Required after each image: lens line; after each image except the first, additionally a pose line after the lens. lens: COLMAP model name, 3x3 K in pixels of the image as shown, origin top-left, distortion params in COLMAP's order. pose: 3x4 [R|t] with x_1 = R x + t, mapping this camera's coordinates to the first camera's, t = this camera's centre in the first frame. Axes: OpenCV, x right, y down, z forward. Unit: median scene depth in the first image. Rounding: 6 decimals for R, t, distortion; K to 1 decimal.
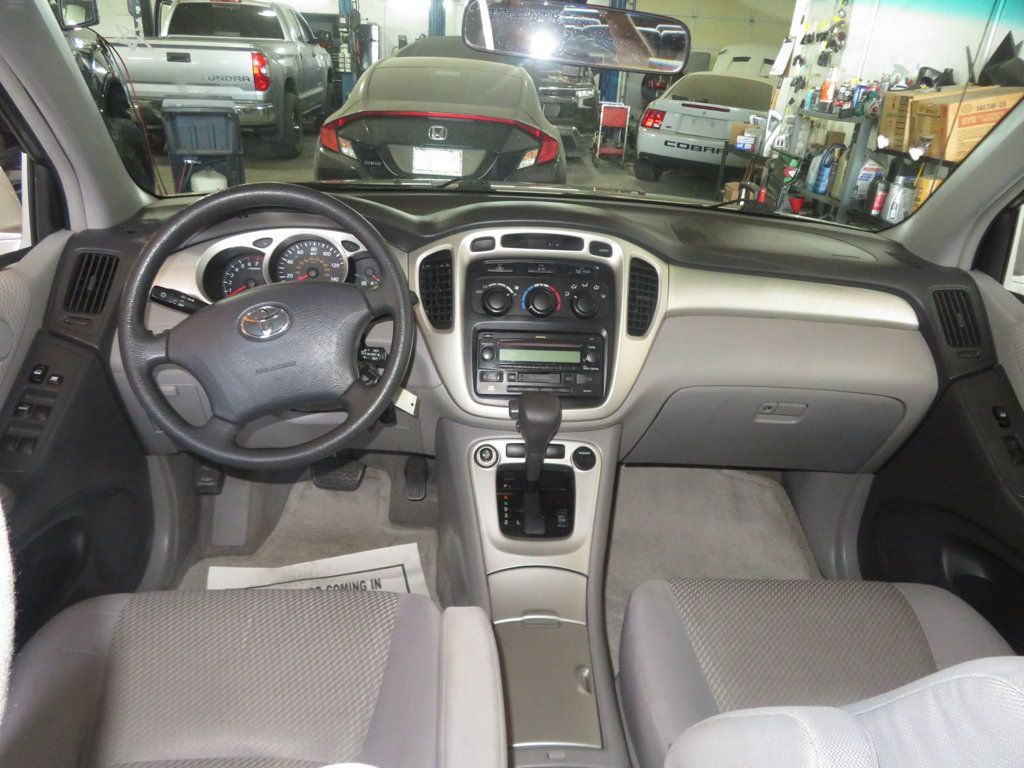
lens RADIAL K [[738.1, 0, 506.5], [0, 738.1, 379.5], [0, 0, 1]] dist [0.000011, -0.000849]
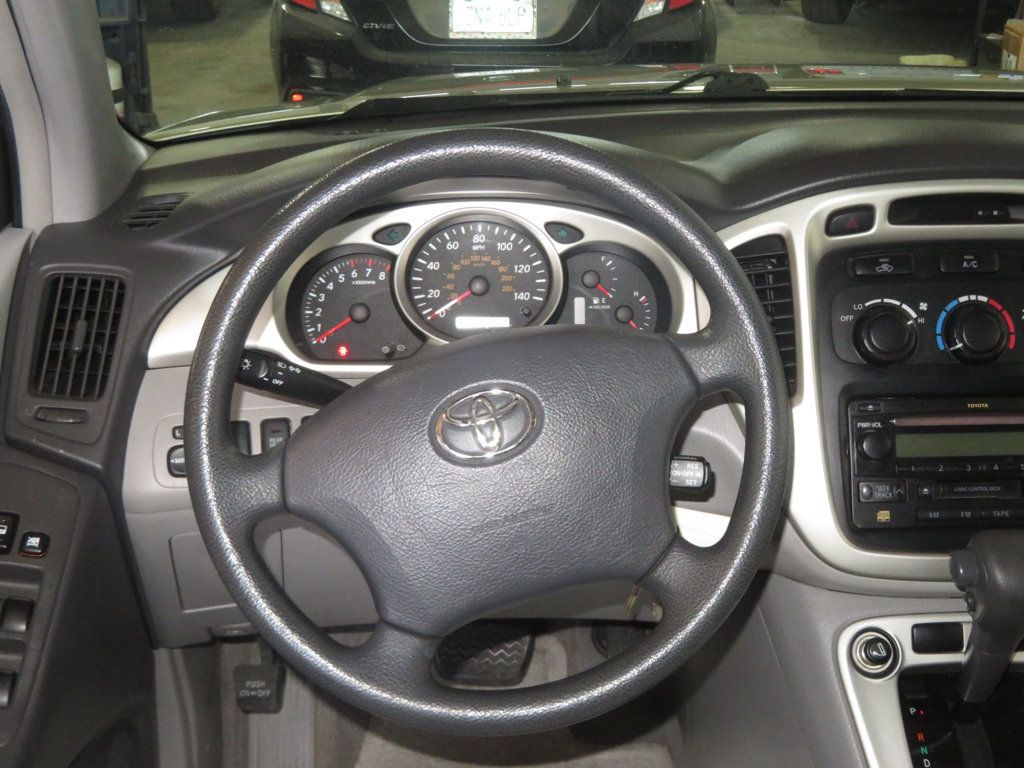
lens RADIAL K [[1289.6, 0, 501.0], [0, 1289.6, 373.3], [0, 0, 1]] dist [-0.001251, 0.000000]
pose [[0.997714, -0.039019, -0.055183, -0.209262], [0.038591, 0.999216, -0.008801, -0.079440], [0.055483, 0.006652, 0.998437, 0.129234]]
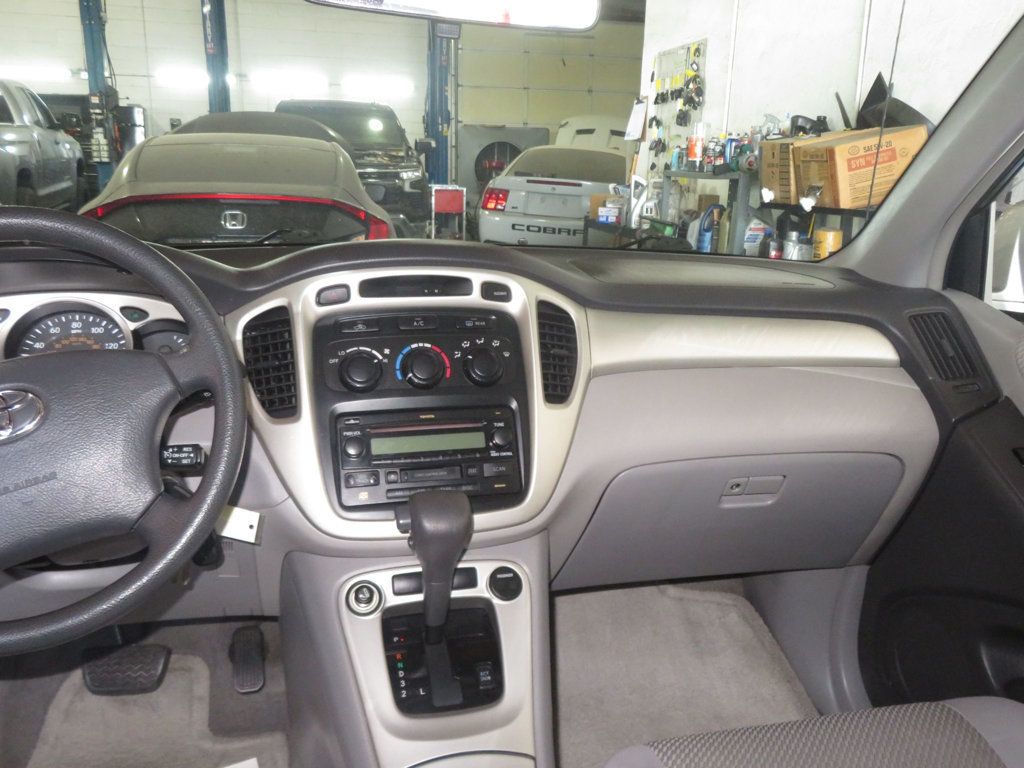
lens RADIAL K [[919.5, 0, 515.5], [0, 919.5, 368.0], [0, 0, 1]] dist [0.026152, -0.005435]
pose [[0.976572, -0.080984, 0.199368, -0.041281], [0.113384, 0.981089, -0.156869, 0.043149], [-0.182894, 0.175800, 0.967287, 0.115499]]
